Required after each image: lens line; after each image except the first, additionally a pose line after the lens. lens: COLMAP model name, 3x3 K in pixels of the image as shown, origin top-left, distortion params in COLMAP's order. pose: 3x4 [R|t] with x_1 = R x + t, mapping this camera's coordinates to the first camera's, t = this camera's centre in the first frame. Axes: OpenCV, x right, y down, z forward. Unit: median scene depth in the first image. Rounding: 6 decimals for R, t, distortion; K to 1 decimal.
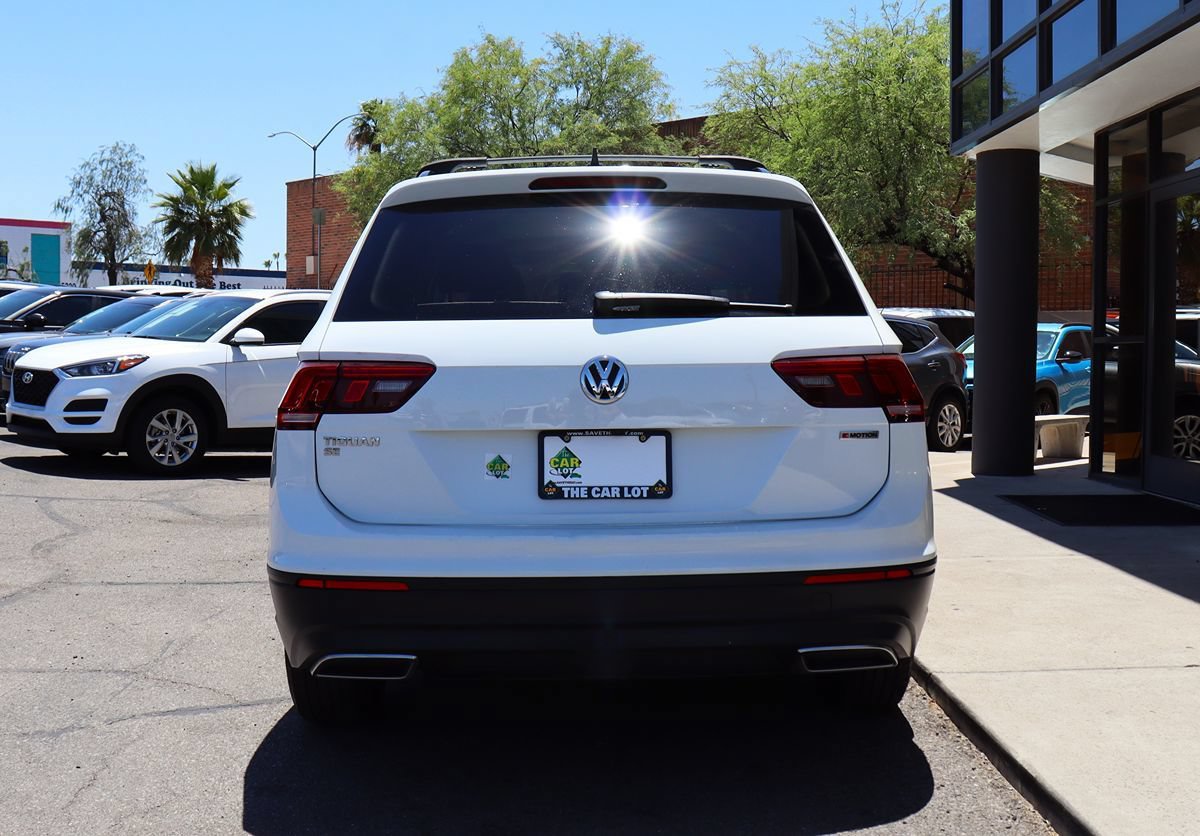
lens RADIAL K [[1364.7, 0, 601.4], [0, 1364.7, 395.9], [0, 0, 1]] dist [-0.117155, 0.053838]
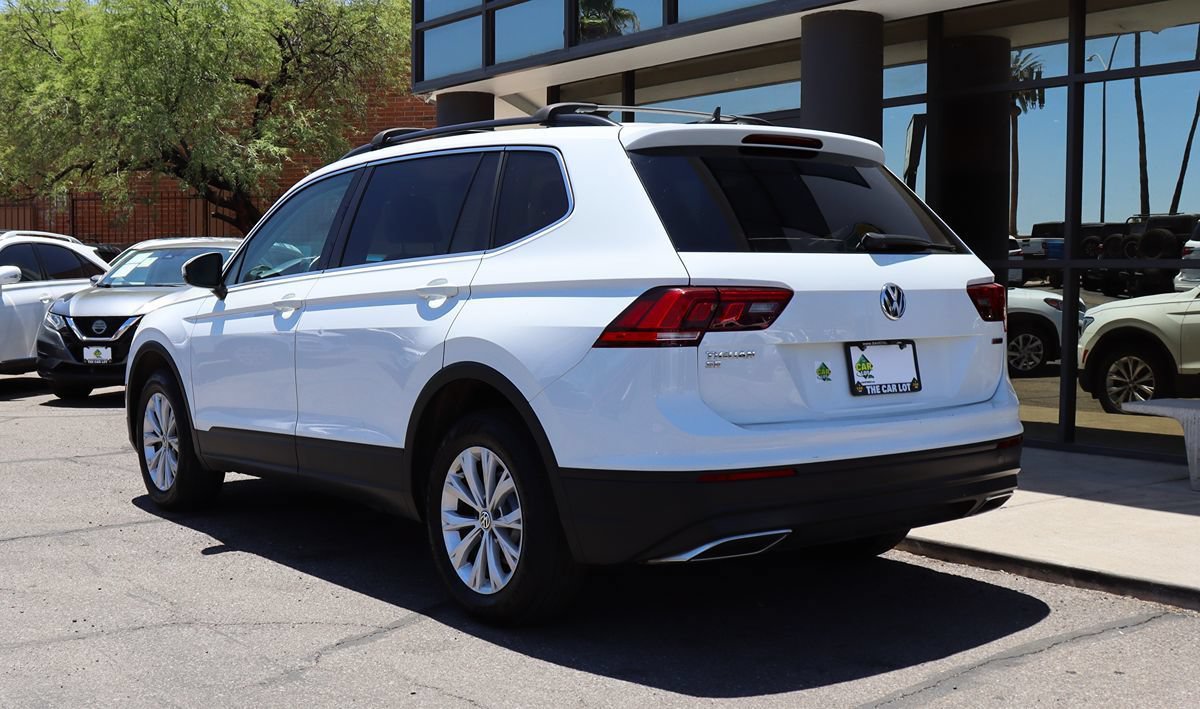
lens RADIAL K [[1392.2, 0, 600.0], [0, 1392.2, 354.5], [0, 0, 1]] dist [-0.000608, 0.414673]
pose [[0.801925, -0.025649, 0.596874, -0.292247], [0.014108, 0.999612, 0.024002, 0.000817], [-0.597258, -0.010827, 0.801976, 0.030065]]
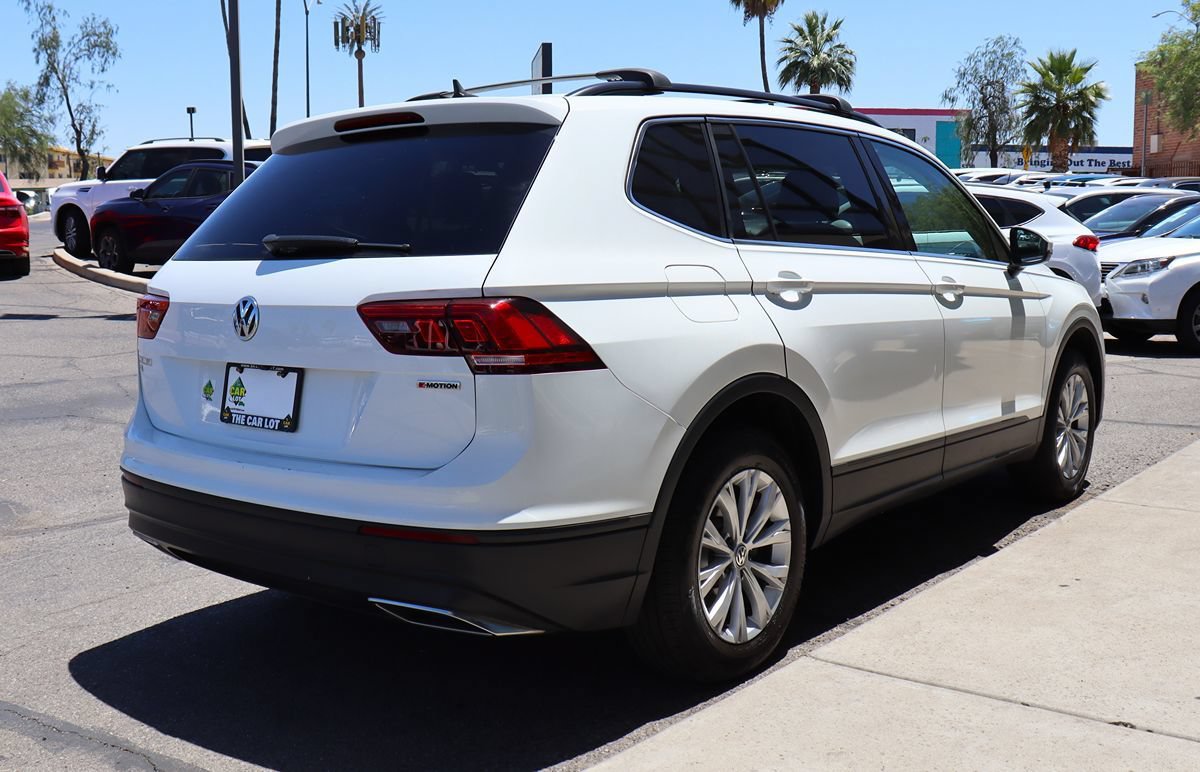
lens RADIAL K [[1227.7, 0, 600.0], [0, 1227.7, 386.0], [0, 0, 1]] dist [-0.116591, 0.000903]
pose [[0.768379, 0.073963, -0.635707, 0.241304], [-0.009666, 0.994527, 0.104028, -0.017757], [0.639922, -0.073789, 0.764889, 0.126549]]
